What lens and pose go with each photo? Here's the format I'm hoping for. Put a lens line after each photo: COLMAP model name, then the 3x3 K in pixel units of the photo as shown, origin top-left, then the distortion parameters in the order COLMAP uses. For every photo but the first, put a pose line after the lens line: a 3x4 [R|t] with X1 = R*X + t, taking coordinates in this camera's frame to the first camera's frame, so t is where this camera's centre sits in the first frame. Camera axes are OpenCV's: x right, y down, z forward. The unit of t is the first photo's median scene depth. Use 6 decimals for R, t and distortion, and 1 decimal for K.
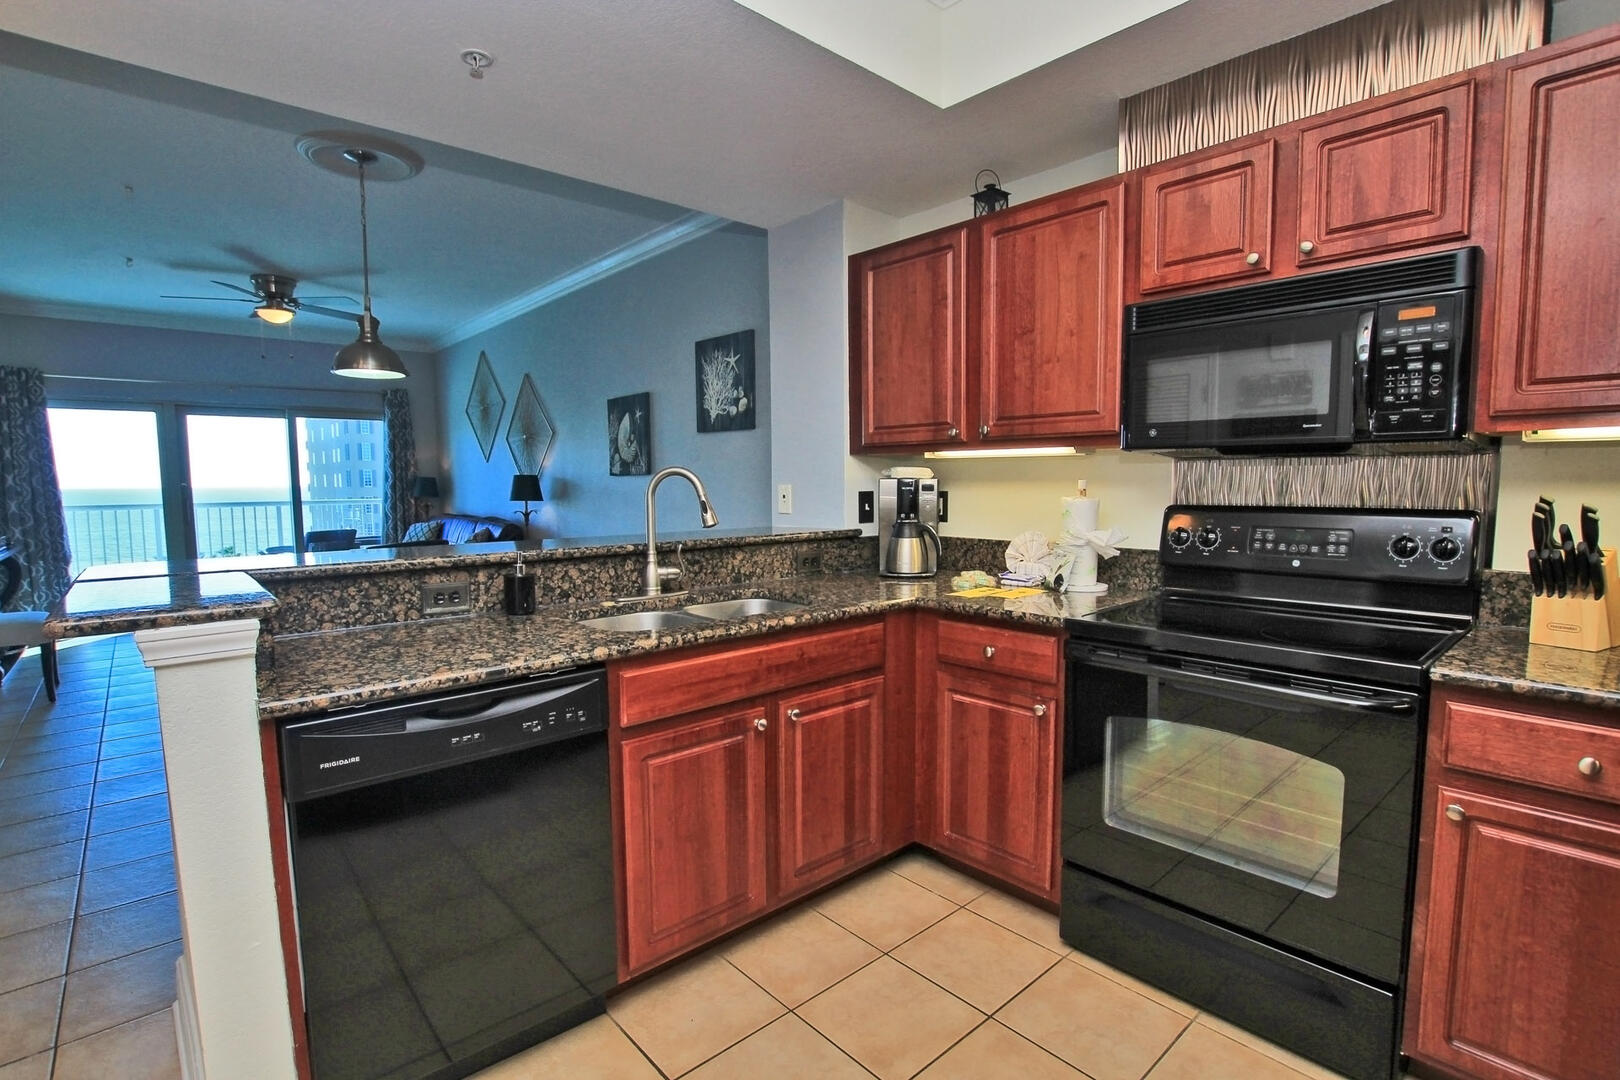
lens RADIAL K [[754.6, 0, 807.4], [0, 754.6, 545.5], [0, 0, 1]] dist [-0.031295, 0.003431]
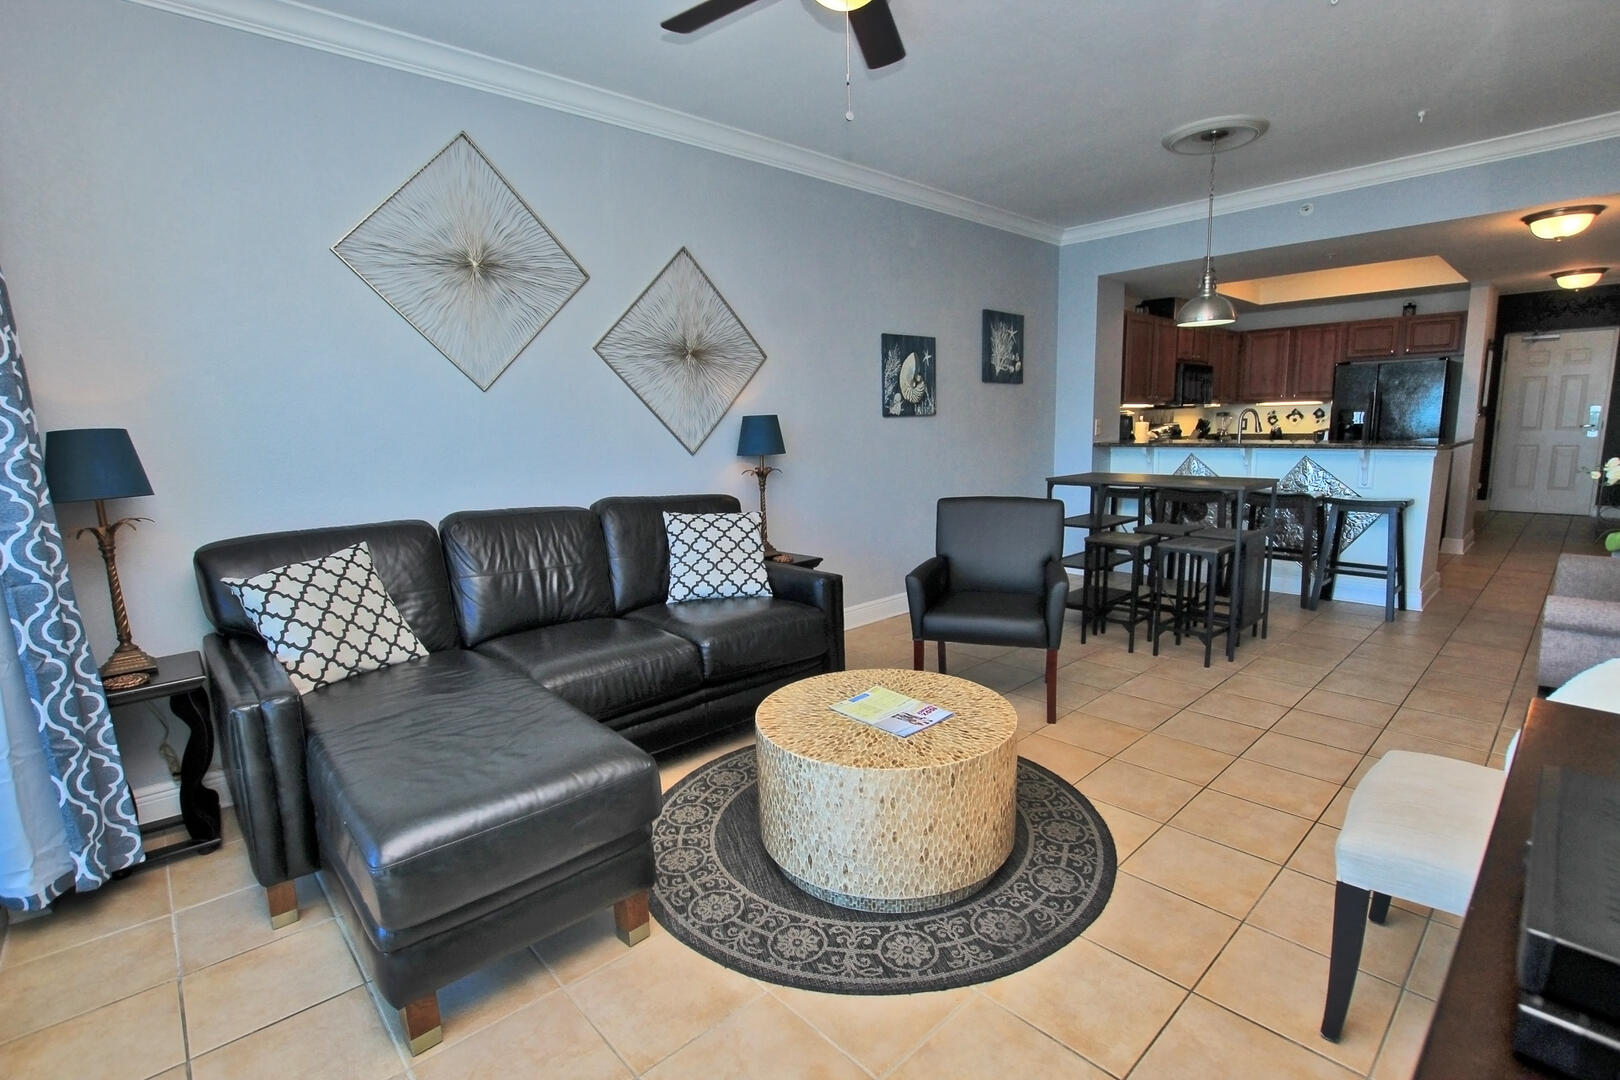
lens RADIAL K [[754.6, 0, 810.6], [0, 754.6, 544.0], [0, 0, 1]] dist [-0.031295, 0.003431]
pose [[-0.010232, -0.152603, 0.988235, -2.413310], [0.113948, 0.981671, 0.152769, -0.182672], [-0.993434, 0.114171, 0.007344, 2.208853]]
